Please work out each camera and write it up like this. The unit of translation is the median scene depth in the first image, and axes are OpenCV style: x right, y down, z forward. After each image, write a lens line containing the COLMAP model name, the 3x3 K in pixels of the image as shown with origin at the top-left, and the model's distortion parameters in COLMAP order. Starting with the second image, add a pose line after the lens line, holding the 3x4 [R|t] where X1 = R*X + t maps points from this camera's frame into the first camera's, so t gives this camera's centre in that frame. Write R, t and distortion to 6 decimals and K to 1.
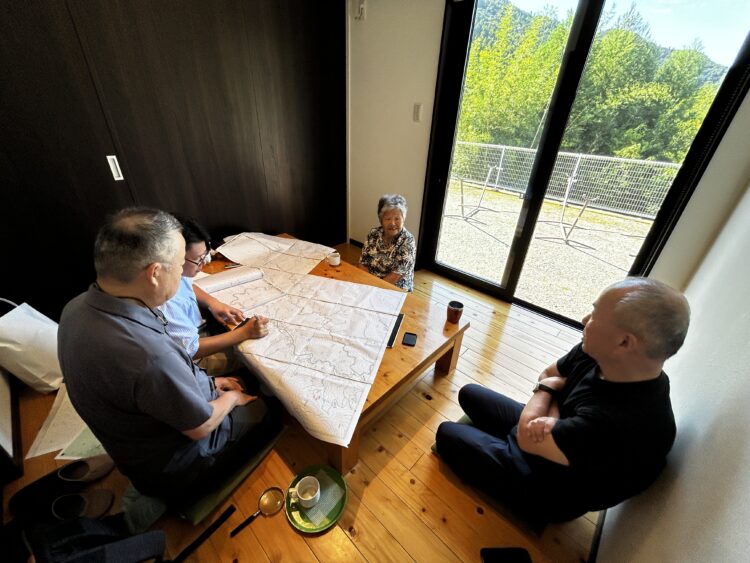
lens RADIAL K [[303.2, 0, 374.7], [0, 303.2, 282.4], [0, 0, 1]] dist [-0.029066, -0.000001]
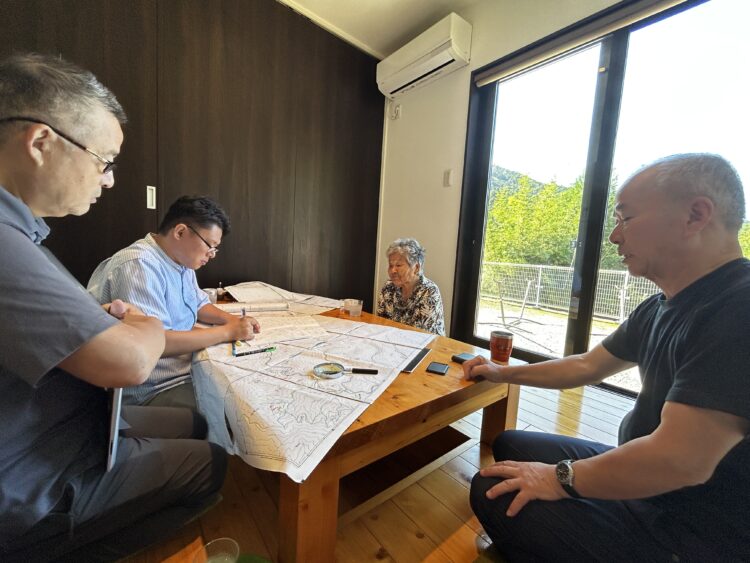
lens RADIAL K [[303.2, 0, 373.9], [0, 303.2, 280.9], [0, 0, 1]] dist [-0.029066, -0.000001]
pose [[0.991307, 0.025069, -0.129158, 0.035888], [-0.075641, 0.911815, -0.403573, 0.187400], [0.107651, 0.409834, 0.905785, 0.188261]]
